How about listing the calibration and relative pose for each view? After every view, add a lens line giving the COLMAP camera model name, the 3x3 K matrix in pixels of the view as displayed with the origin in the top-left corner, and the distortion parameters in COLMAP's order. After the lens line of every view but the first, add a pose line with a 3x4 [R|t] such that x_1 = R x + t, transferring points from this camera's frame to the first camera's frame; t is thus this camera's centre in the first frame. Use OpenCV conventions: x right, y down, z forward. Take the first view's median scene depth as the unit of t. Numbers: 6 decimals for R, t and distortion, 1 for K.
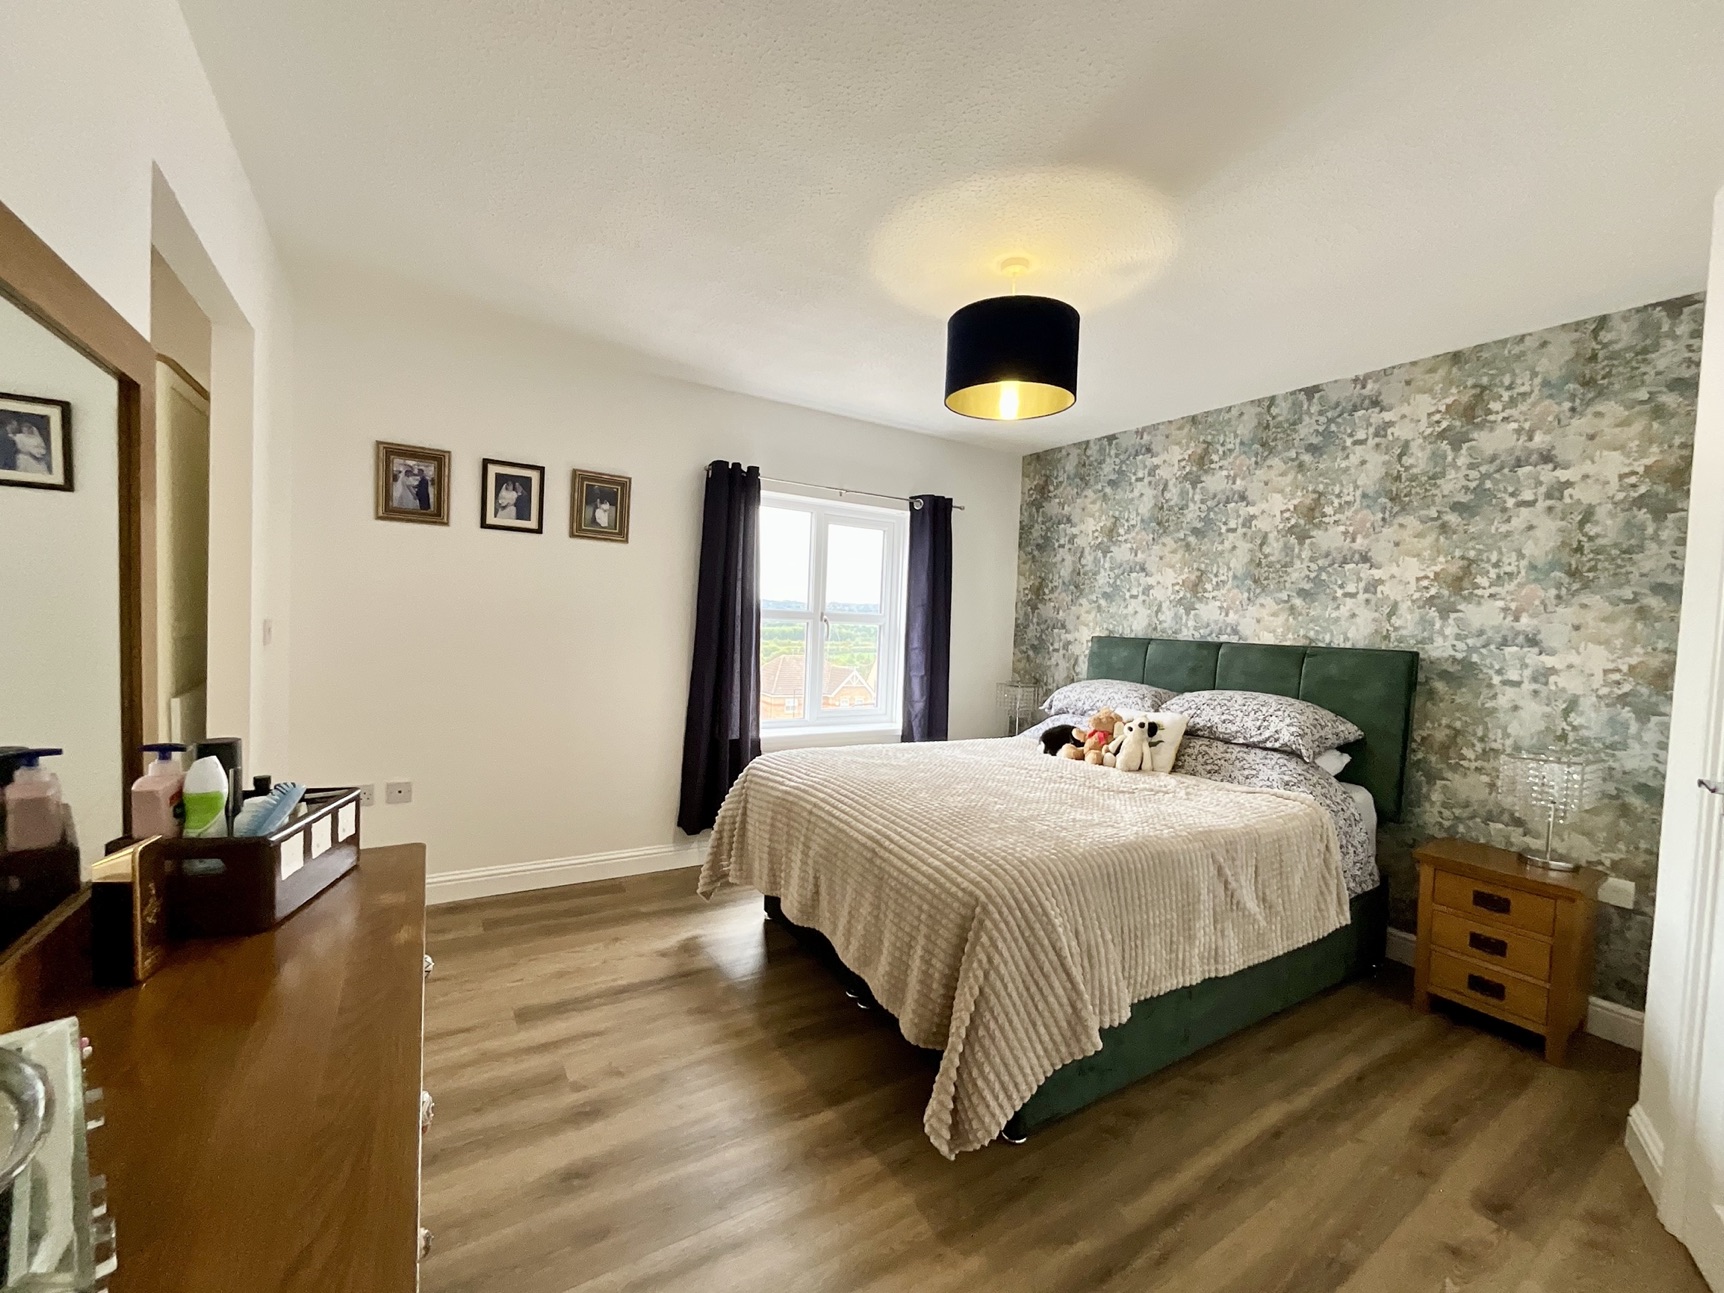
lens RADIAL K [[698.3, 0, 877.0], [0, 698.3, 653.0], [0, 0, 1]] dist [0.003956, -0.003194]
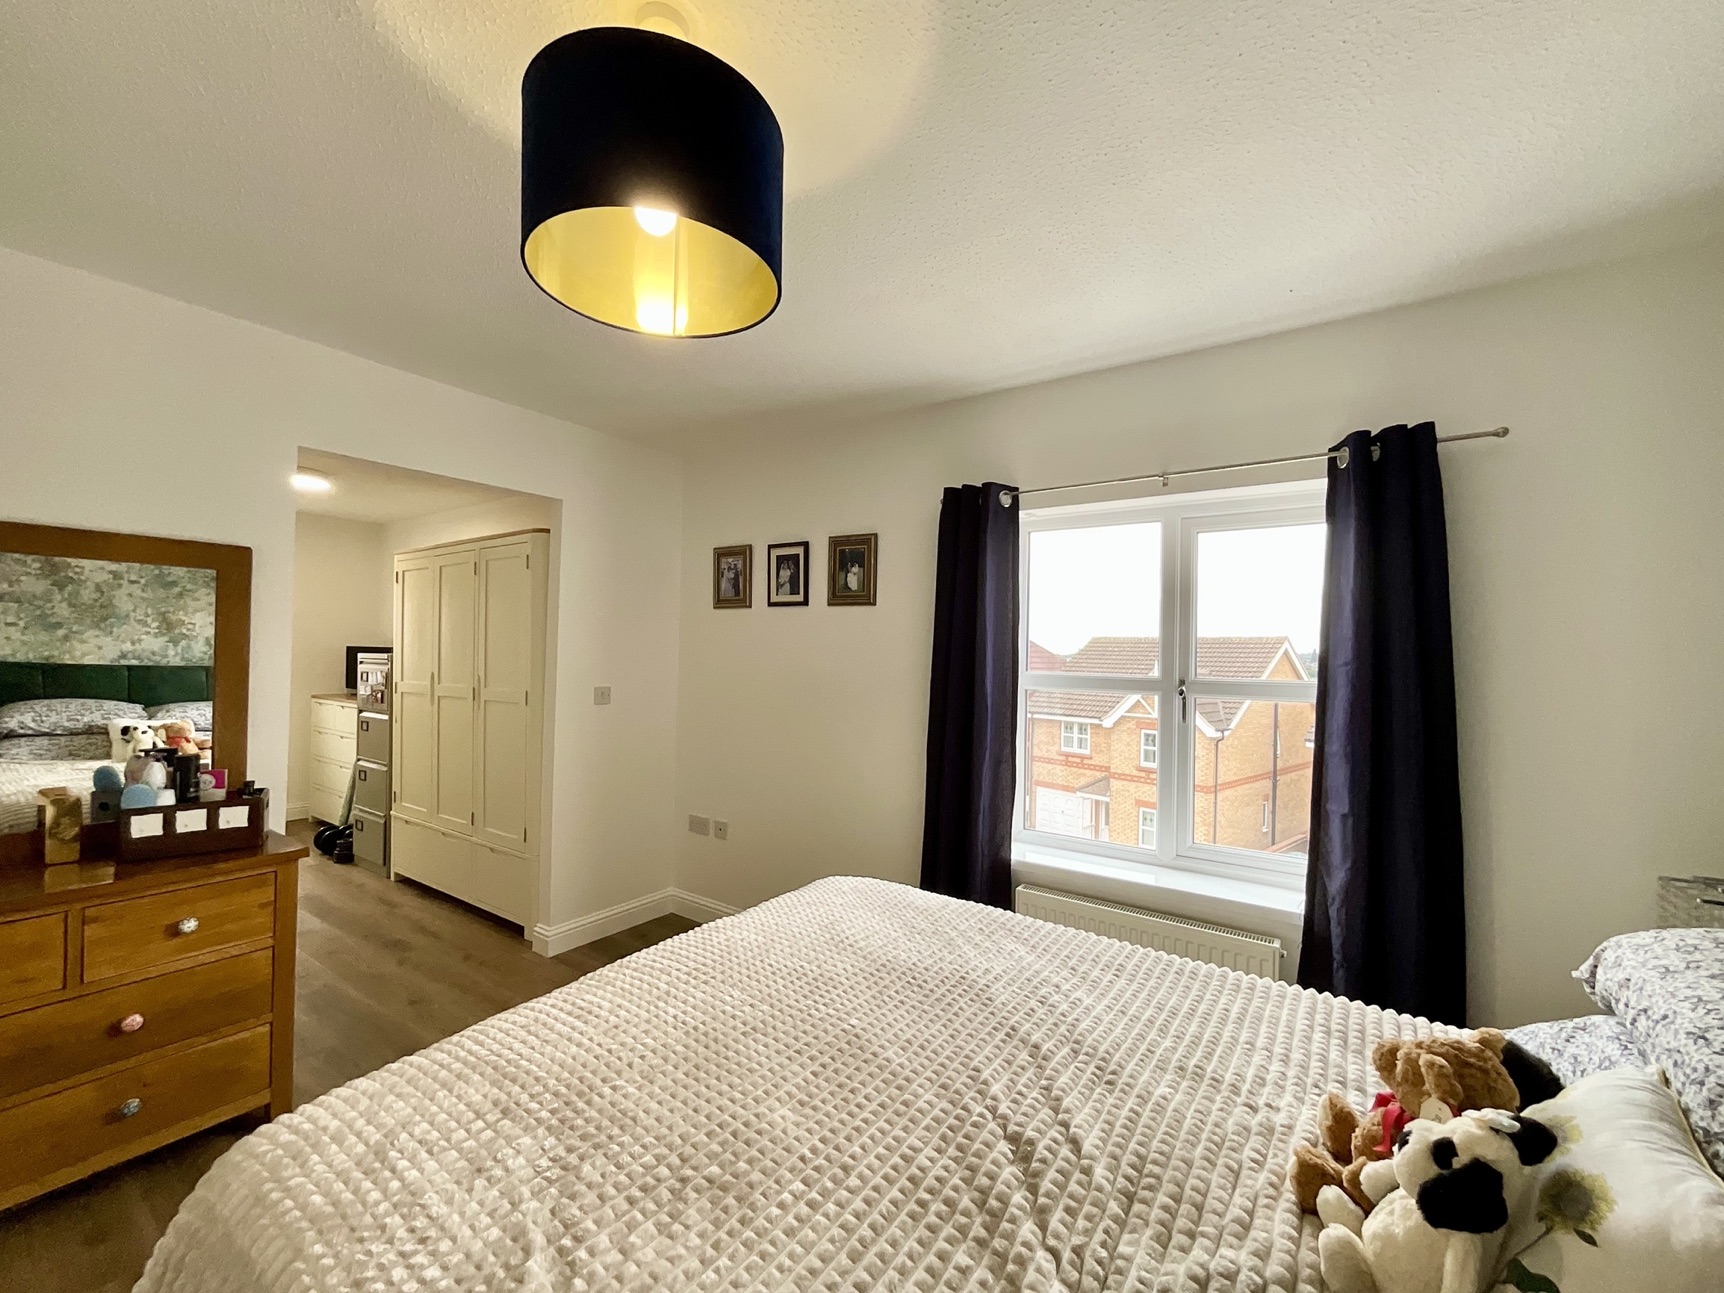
lens RADIAL K [[698.3, 0, 858.0], [0, 698.3, 651.7], [0, 0, 1]] dist [0.003956, -0.003194]
pose [[0.402501, -0.039517, -0.914566, 0.478828], [-0.043234, 0.997132, -0.062112, -0.043114], [0.914398, 0.064540, 0.399639, 0.660047]]
